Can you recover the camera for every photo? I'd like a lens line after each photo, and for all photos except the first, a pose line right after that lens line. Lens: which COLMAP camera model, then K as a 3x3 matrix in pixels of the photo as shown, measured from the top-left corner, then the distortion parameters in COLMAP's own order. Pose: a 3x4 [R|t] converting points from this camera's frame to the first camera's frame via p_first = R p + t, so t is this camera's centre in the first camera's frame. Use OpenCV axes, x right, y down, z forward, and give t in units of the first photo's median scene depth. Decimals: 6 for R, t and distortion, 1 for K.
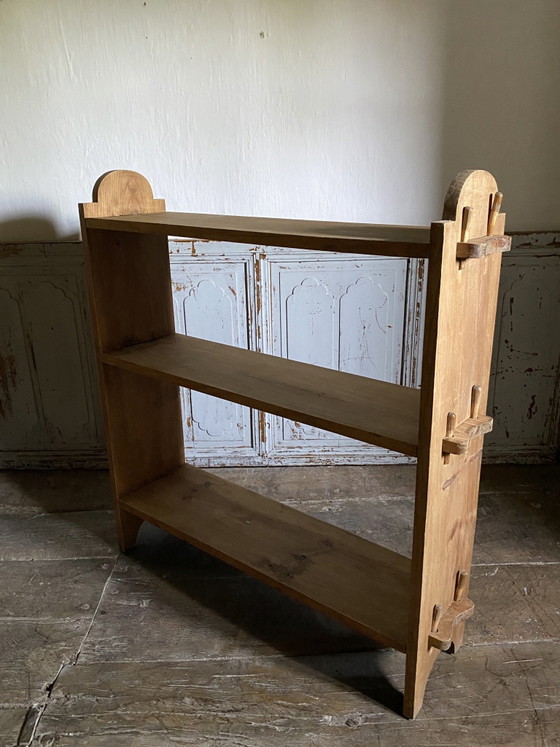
lens RADIAL K [[622.4, 0, 284.4], [0, 622.4, 370.7], [0, 0, 1]] dist [0.041702, -0.063324]
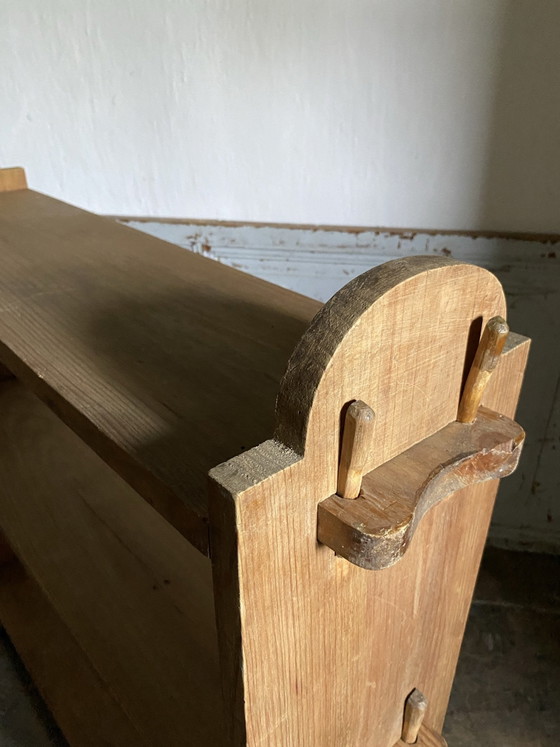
lens RADIAL K [[582.7, 0, 284.7], [0, 582.7, 371.4], [0, 0, 1]] dist [0.025539, -0.045052]
pose [[0.985046, 0.099115, -0.140927, 0.155282], [-0.074528, 0.982599, 0.170132, -0.169333], [0.155338, -0.157084, 0.975292, 0.378375]]
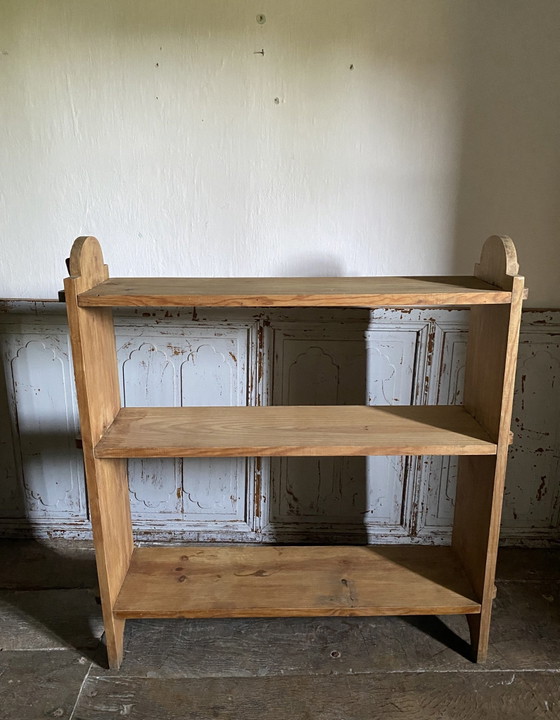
lens RADIAL K [[614.8, 0, 282.2], [0, 614.8, 363.9], [0, 0, 1]] dist [0.032715, -0.052757]
pose [[0.998940, 0.036224, 0.028409, -0.036448], [-0.034140, 0.996912, -0.070721, -0.056682], [-0.030883, 0.069676, 0.997092, 0.066972]]
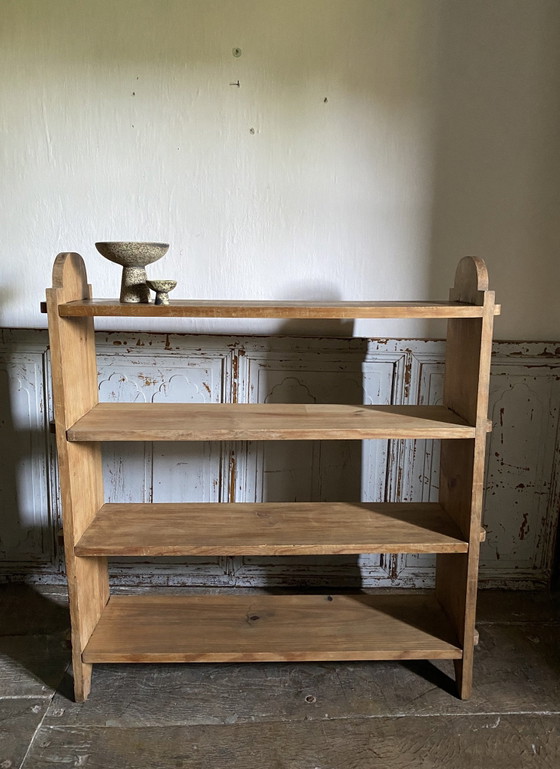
lens RADIAL K [[621.5, 0, 288.1], [0, 621.5, 375.2], [0, 0, 1]] dist [0.036527, -0.055423]
pose [[0.997300, 0.043301, 0.059308, -0.019337], [-0.033312, 0.986537, -0.160106, -0.003435], [-0.065442, 0.157698, 0.985316, 0.083629]]
